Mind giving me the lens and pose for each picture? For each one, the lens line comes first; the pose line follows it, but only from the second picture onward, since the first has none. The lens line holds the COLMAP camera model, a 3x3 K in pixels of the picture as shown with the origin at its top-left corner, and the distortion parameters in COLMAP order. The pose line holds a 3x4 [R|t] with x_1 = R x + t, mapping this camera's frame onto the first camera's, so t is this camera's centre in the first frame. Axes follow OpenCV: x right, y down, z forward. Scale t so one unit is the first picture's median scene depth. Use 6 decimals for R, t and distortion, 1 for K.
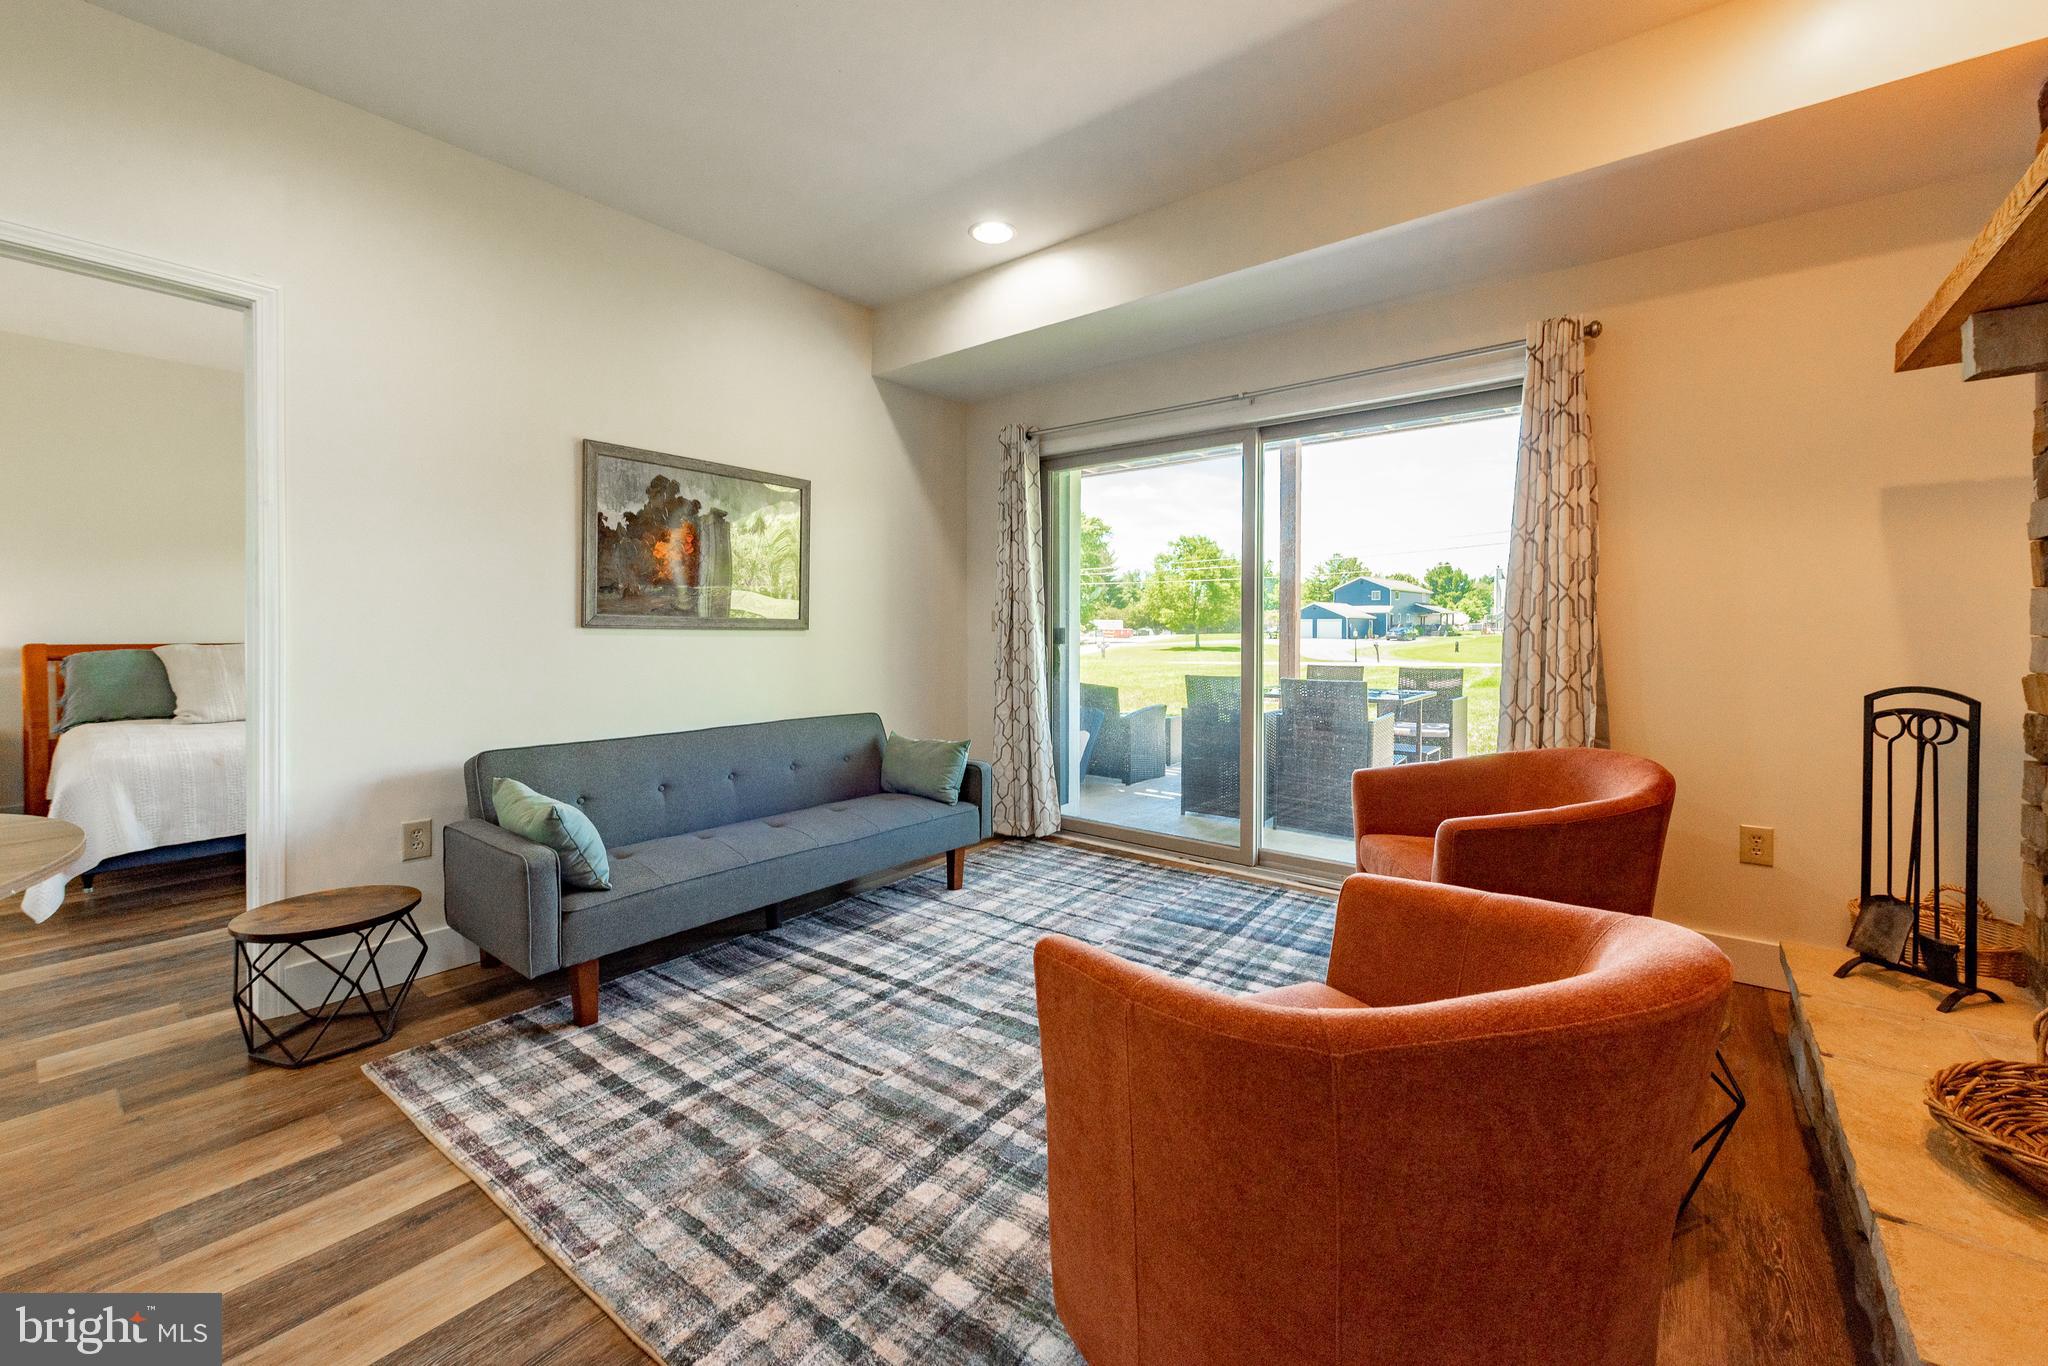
lens RADIAL K [[800.6, 0, 1029.2], [0, 800.6, 635.4], [0, 0, 1]] dist [0.003644, -0.000211]
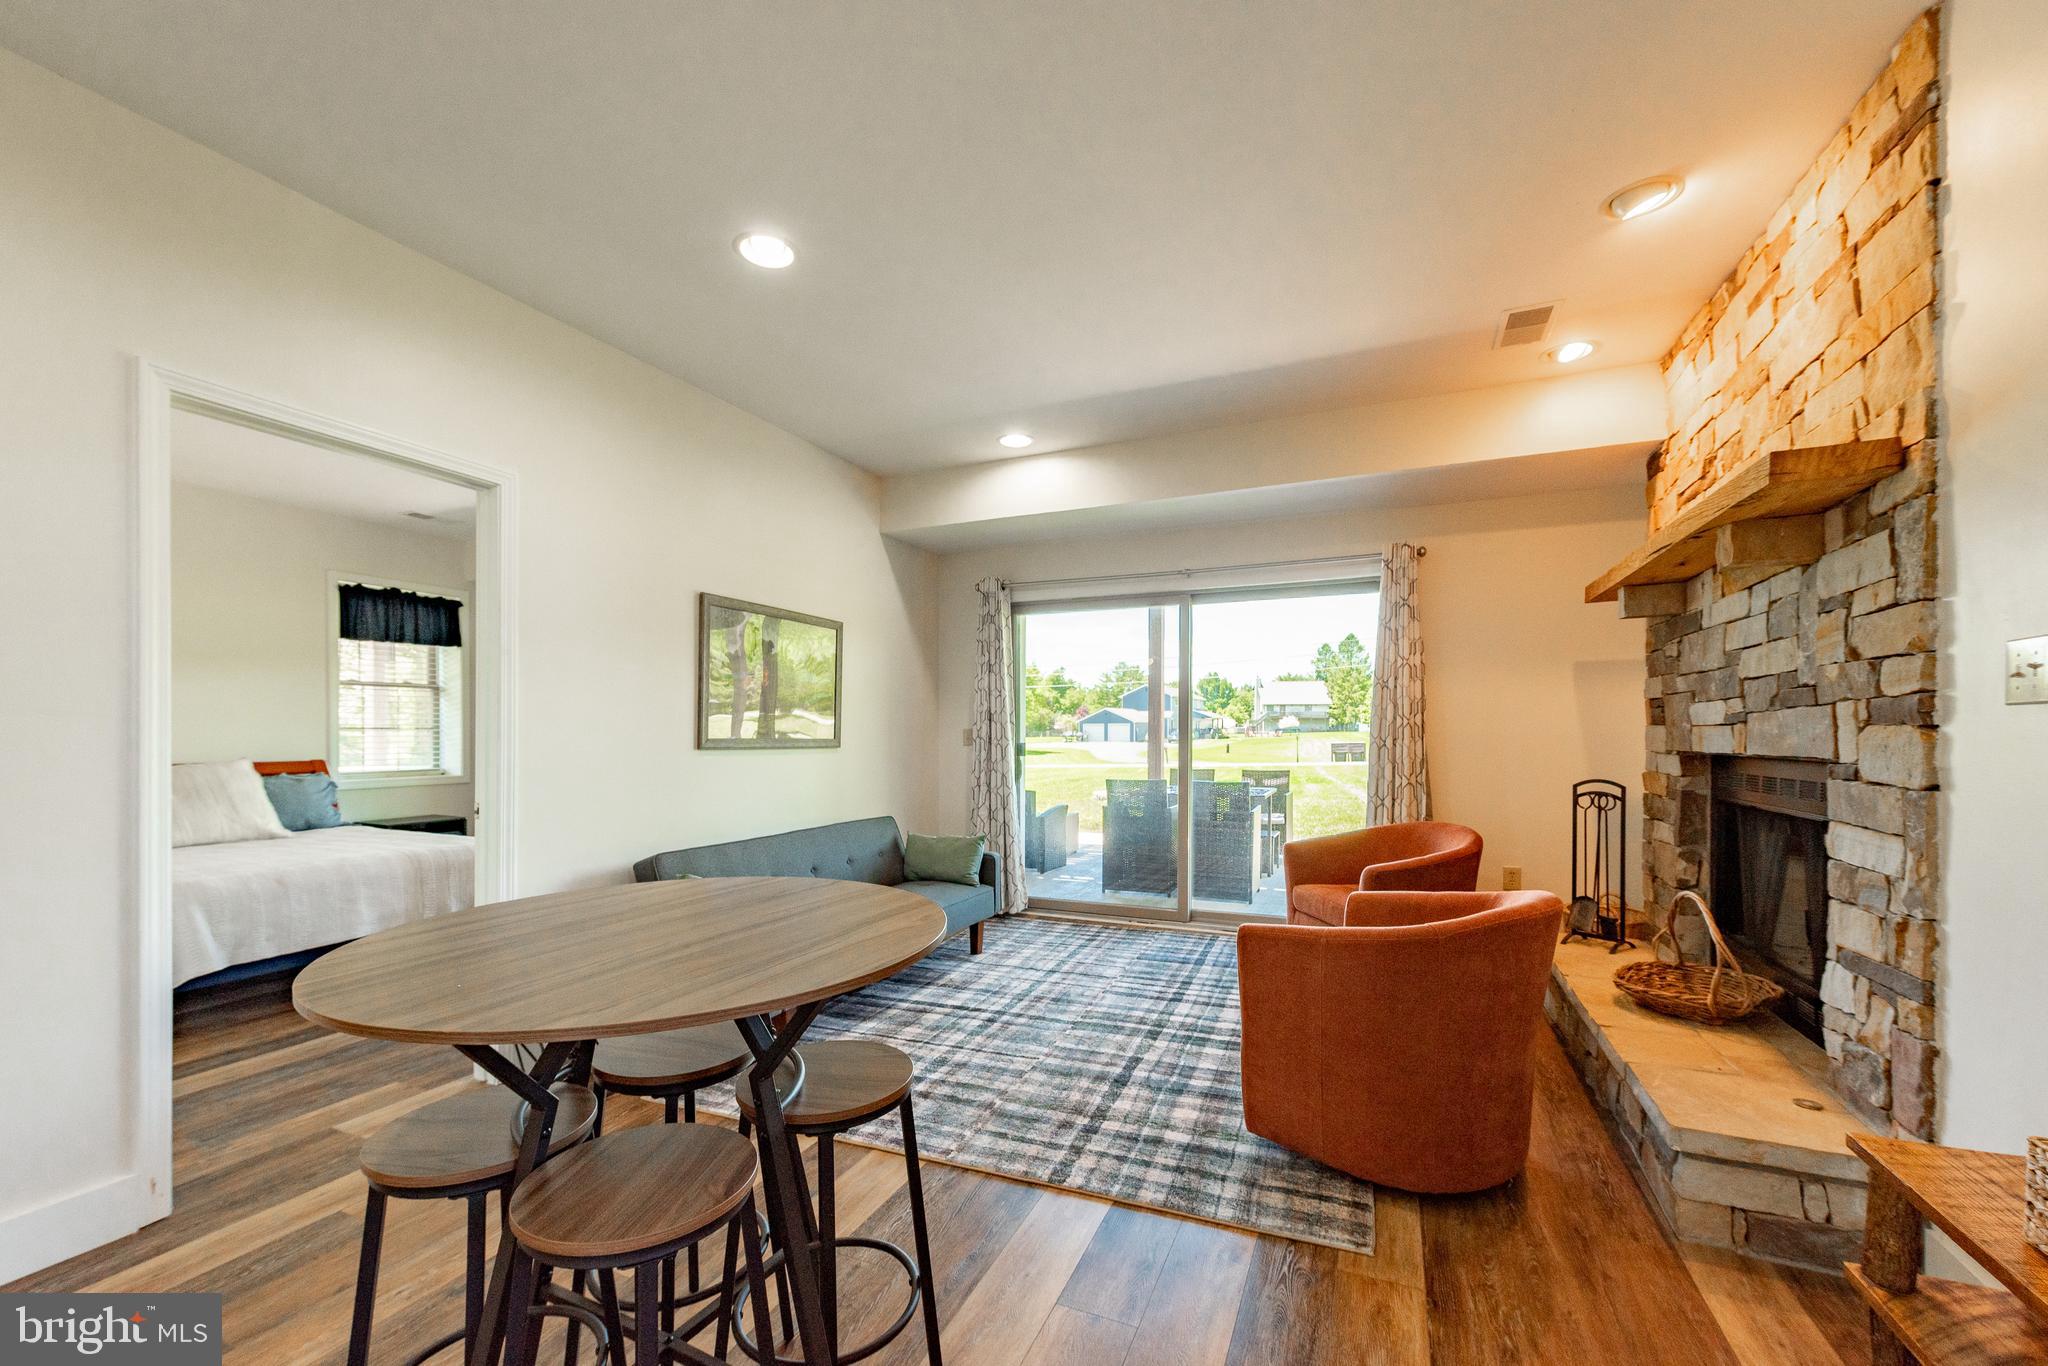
lens RADIAL K [[795.6, 0, 1032.9], [0, 795.6, 737.2], [0, 0, 1]] dist [0.001203, 0.000308]
pose [[0.967978, -0.005660, 0.250971, -0.408005], [0.006500, 0.999976, -0.002517, -0.024447], [-0.250951, 0.004068, 0.967991, -0.295602]]
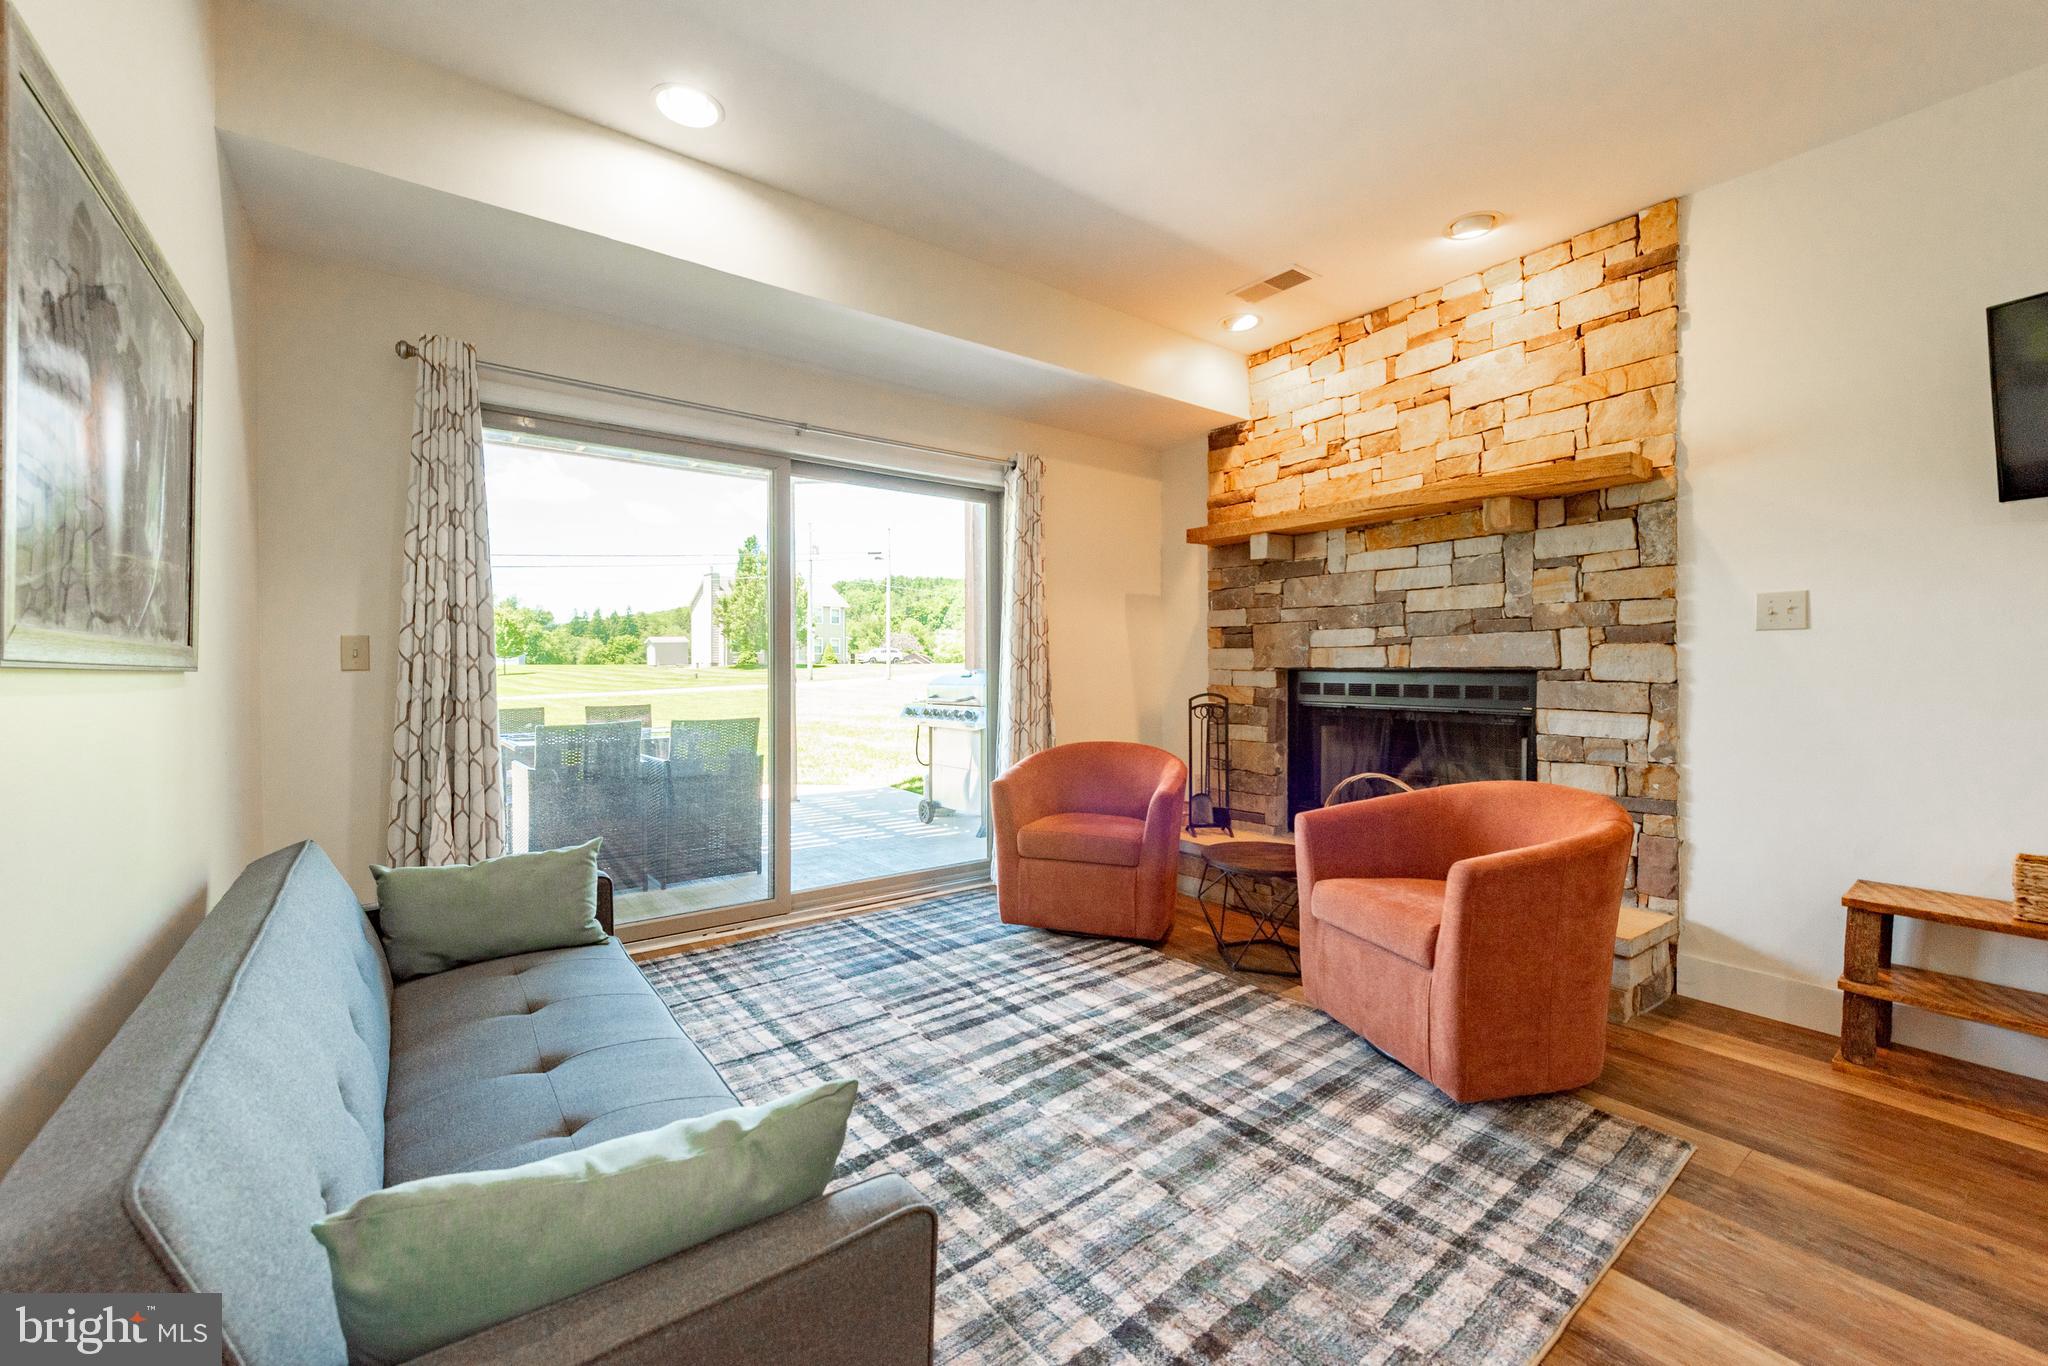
lens RADIAL K [[816.1, 0, 1001.9], [0, 816.1, 673.1], [0, 0, 1]] dist [0.008284, -0.000234]
pose [[0.277459, -0.011600, 0.960668, -0.804584], [0.009169, 0.999914, 0.009426, -0.010272], [-0.960694, 0.006193, 0.277541, 0.648959]]
